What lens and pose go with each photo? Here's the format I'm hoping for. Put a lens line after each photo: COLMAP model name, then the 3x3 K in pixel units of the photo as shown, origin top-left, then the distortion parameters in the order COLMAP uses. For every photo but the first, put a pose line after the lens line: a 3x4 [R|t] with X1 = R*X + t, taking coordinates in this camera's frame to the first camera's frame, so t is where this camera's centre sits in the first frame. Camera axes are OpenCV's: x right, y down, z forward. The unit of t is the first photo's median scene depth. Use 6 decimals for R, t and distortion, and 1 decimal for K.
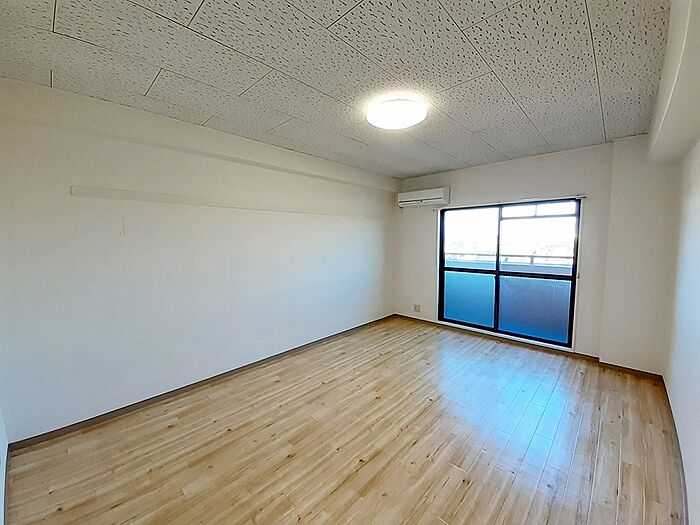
lens RADIAL K [[279.9, 0, 351.8], [0, 279.9, 248.2], [0, 0, 1]] dist [-0.017205, -0.000155]
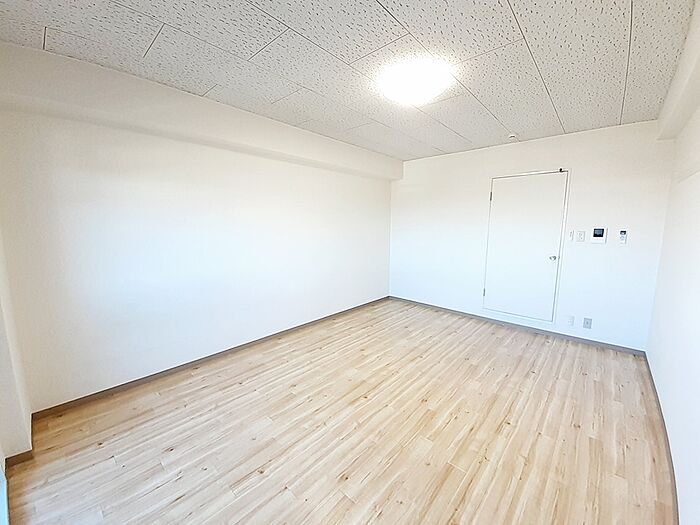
lens RADIAL K [[275.9, 0, 350.0], [0, 275.9, 262.5], [0, 0, 1]] dist [0.008681, -0.013726]
pose [[-0.999772, 0.007751, -0.019892, 0.298225], [0.003918, 0.982556, 0.185928, -0.048171], [0.020986, 0.185808, -0.982362, 1.539853]]
